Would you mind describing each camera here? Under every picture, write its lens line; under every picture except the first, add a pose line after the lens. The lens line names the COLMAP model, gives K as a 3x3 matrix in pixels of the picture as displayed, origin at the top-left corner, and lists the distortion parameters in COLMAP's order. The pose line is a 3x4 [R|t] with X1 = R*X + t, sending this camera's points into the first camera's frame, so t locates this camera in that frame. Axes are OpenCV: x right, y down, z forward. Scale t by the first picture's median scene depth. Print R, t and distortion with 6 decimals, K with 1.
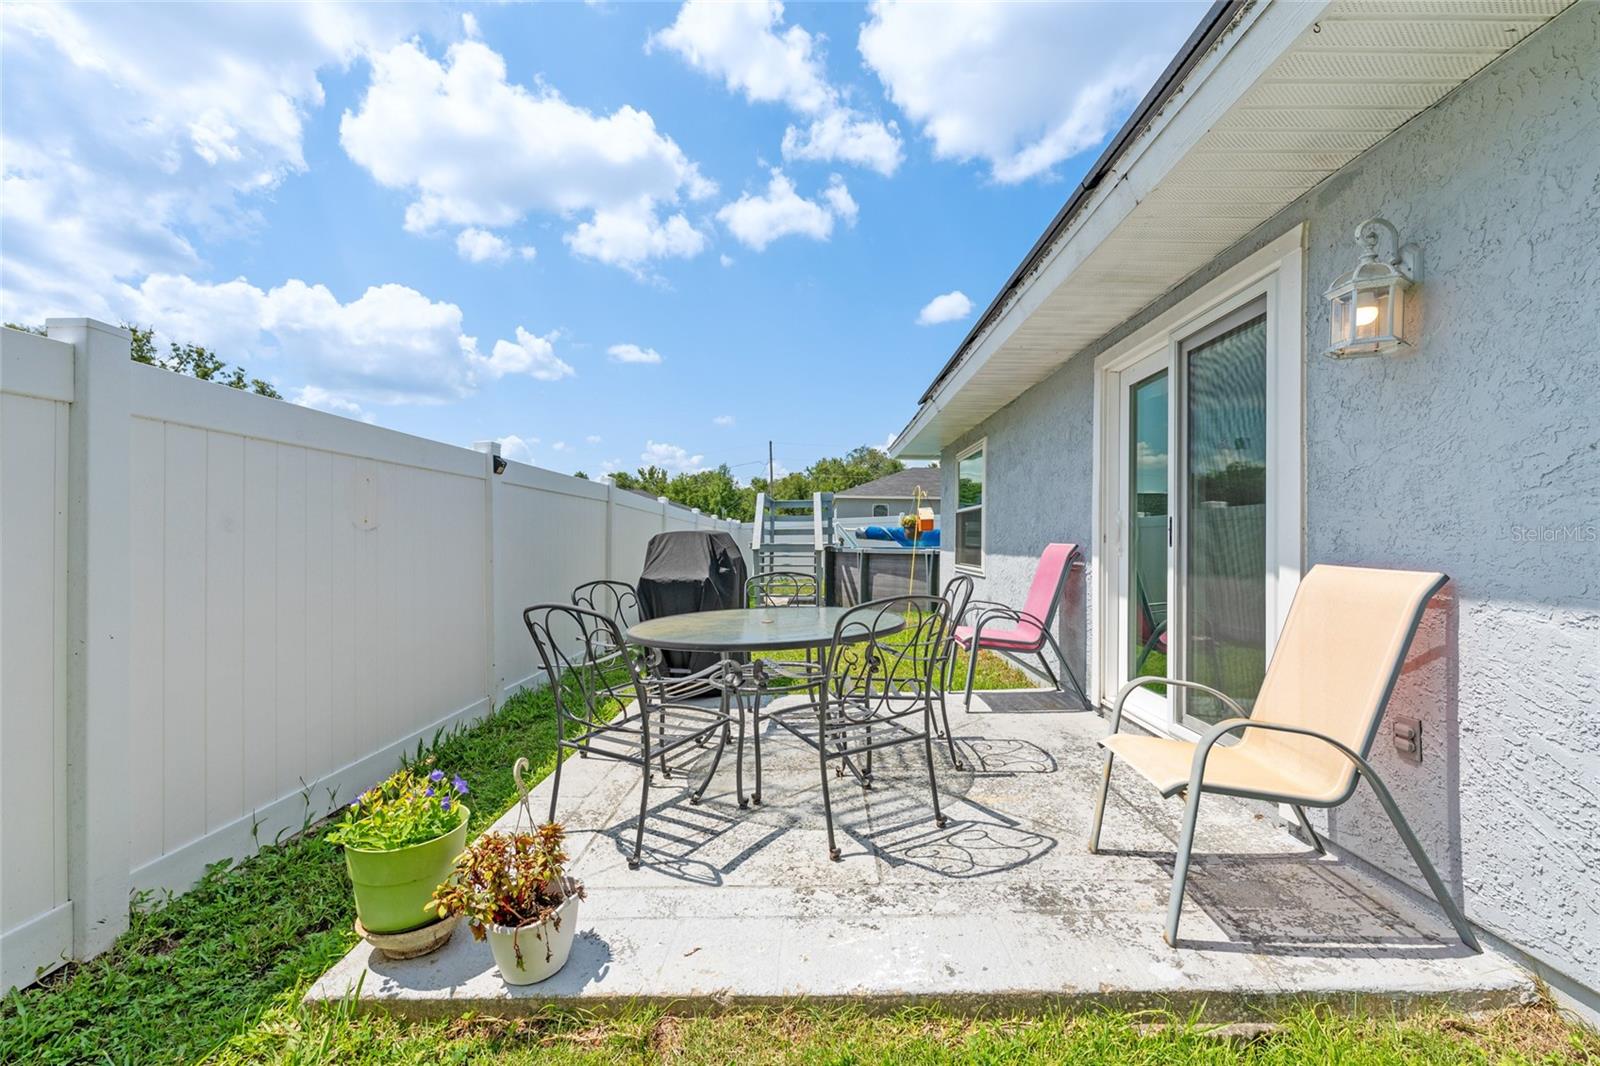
lens RADIAL K [[654.9, 0, 800.0], [0, 654.9, 533.0], [0, 0, 1]] dist [-0.000479, -0.000128]
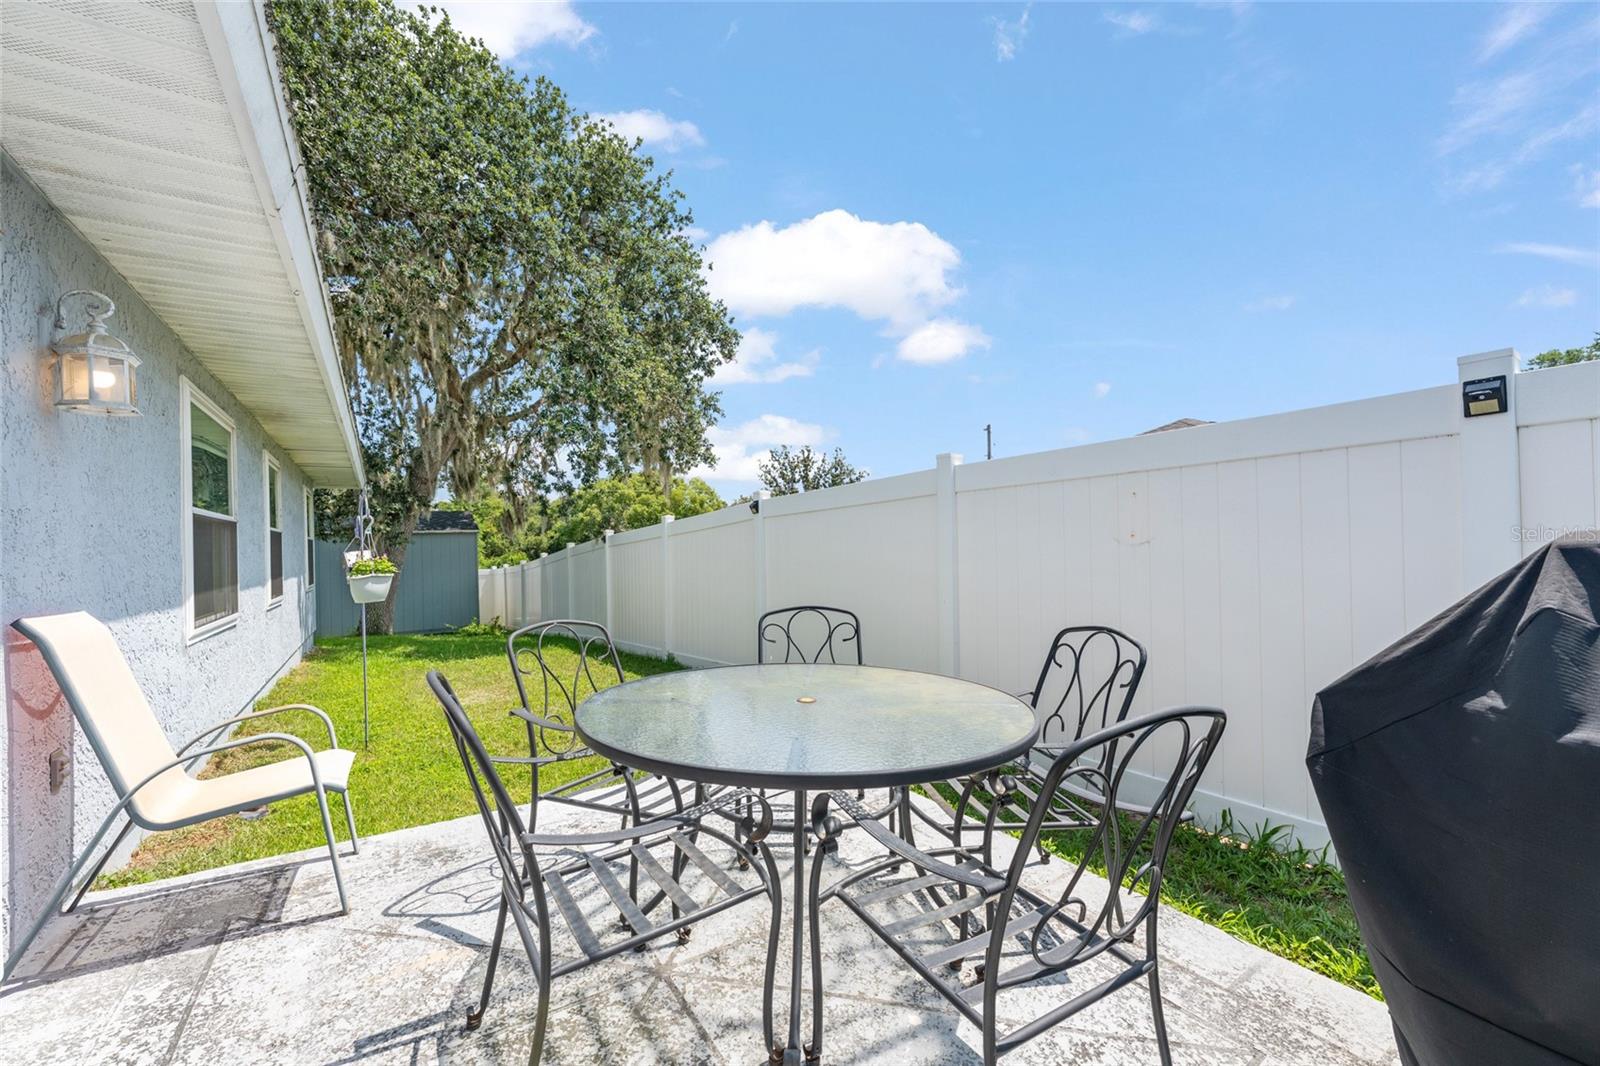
lens RADIAL K [[654.9, 0, 800.0], [0, 654.9, 533.0], [0, 0, 1]] dist [-0.000479, -0.000128]
pose [[-0.833487, 0.004124, -0.552523, 0.380588], [0.025091, 0.999223, -0.030392, -0.005639], [0.551969, -0.039194, -0.832943, 1.935737]]
